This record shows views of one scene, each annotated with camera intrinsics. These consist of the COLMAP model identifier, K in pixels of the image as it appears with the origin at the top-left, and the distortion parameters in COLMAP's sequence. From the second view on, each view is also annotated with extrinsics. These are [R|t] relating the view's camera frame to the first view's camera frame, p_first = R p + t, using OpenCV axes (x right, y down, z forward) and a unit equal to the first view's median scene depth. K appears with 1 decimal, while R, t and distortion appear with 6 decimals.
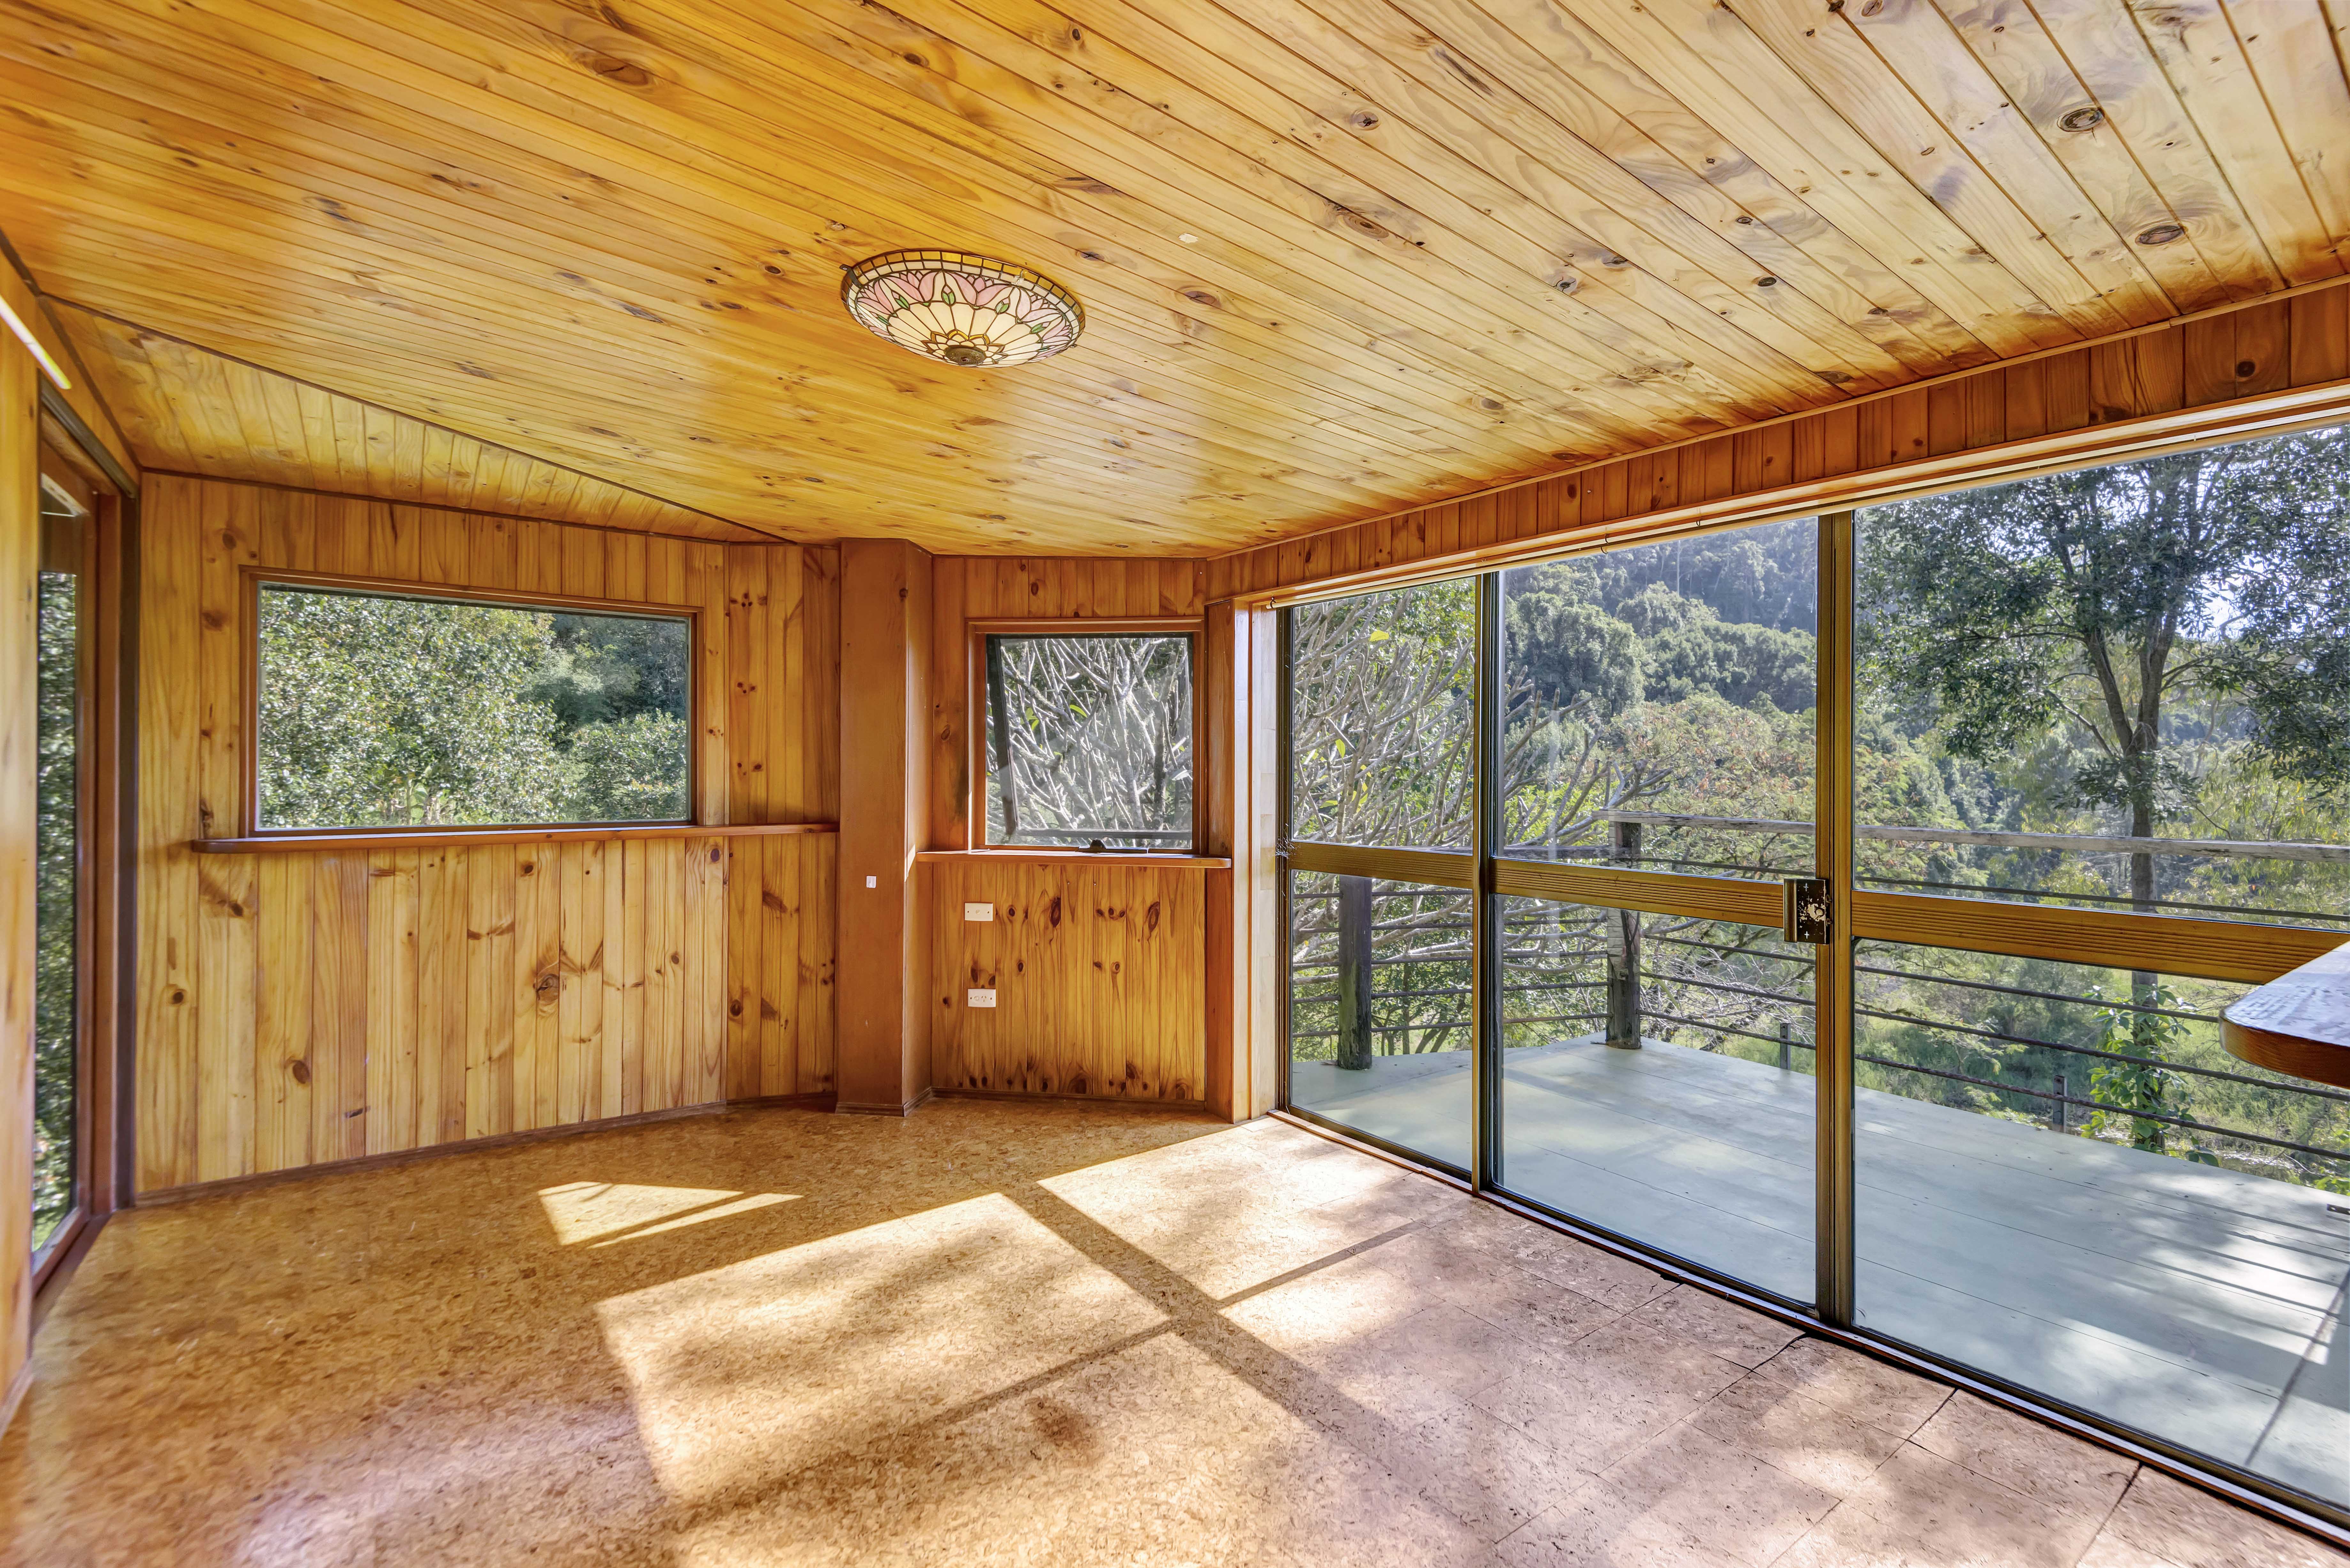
lens RADIAL K [[1088.5, 0, 1195.3], [0, 1088.5, 767.9], [0, 0, 1]] dist [0.001074, -0.000792]
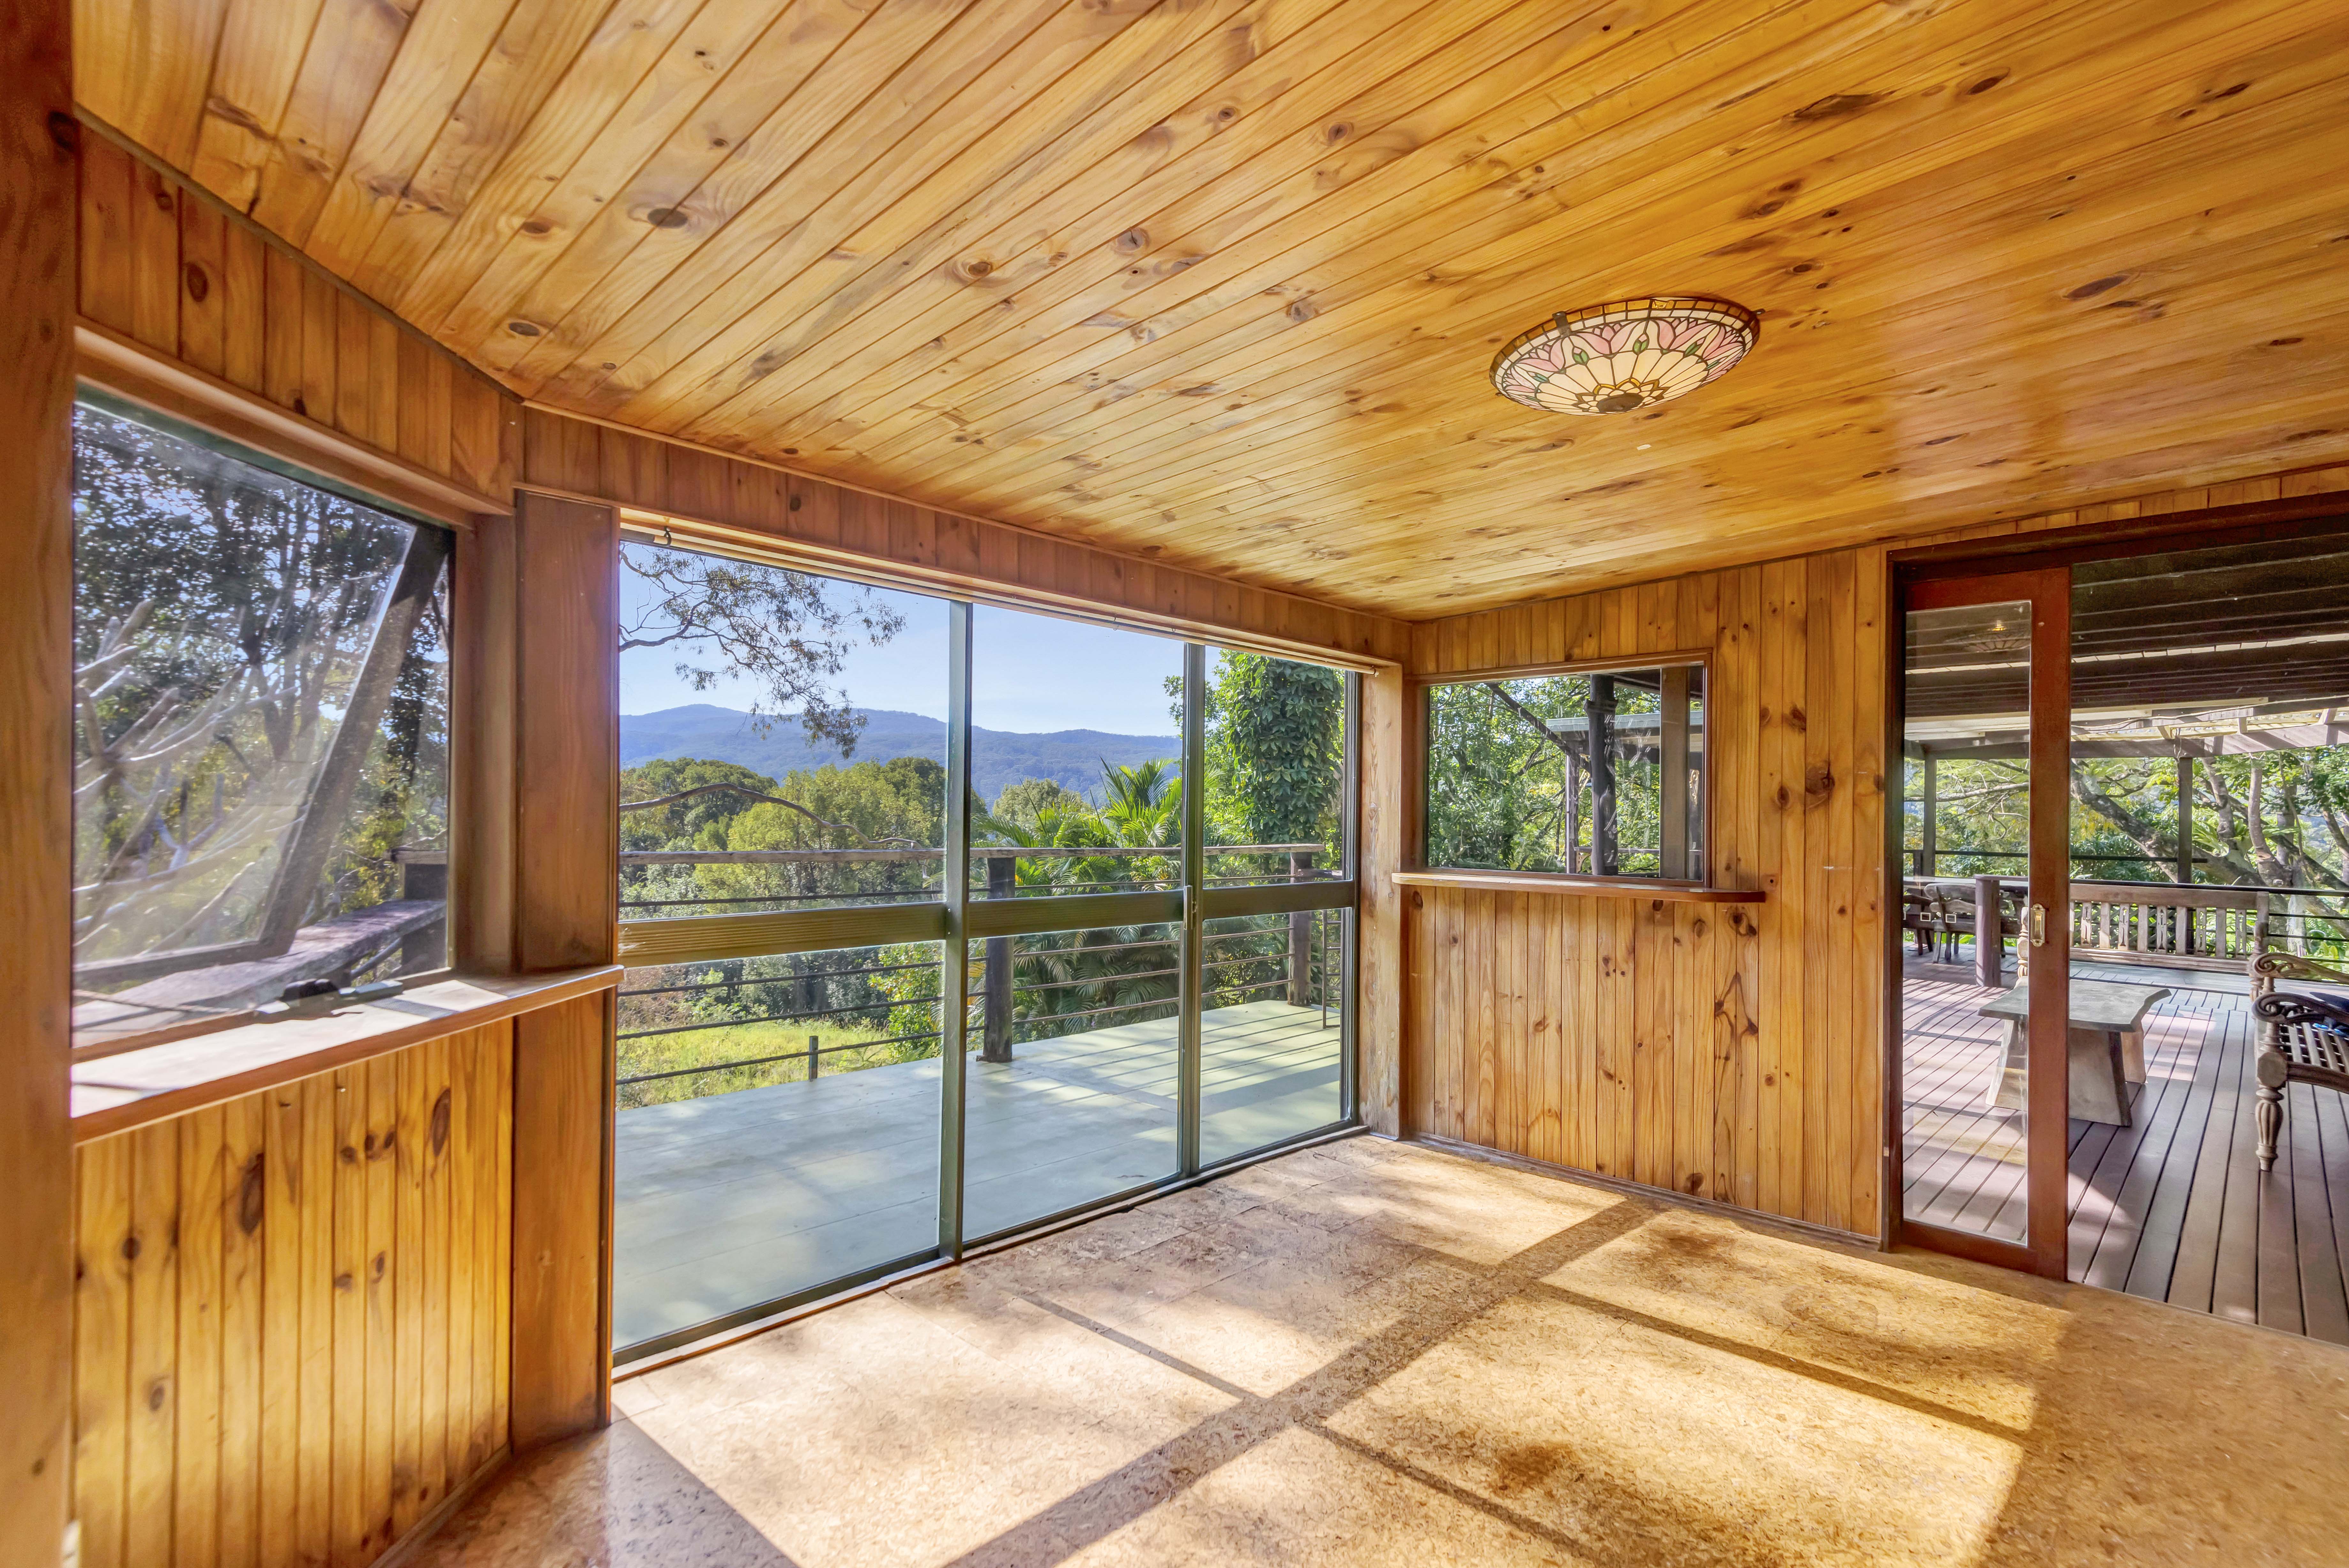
lens RADIAL K [[1040.5, 0, 1234.9], [0, 1040.5, 792.9], [0, 0, 1]] dist [0.000236, -0.000485]
pose [[-0.140421, 0.000242, 0.990092, -0.859214], [-0.013744, 0.999903, -0.002194, -0.016389], [-0.989996, -0.013916, -0.140404, 1.161898]]
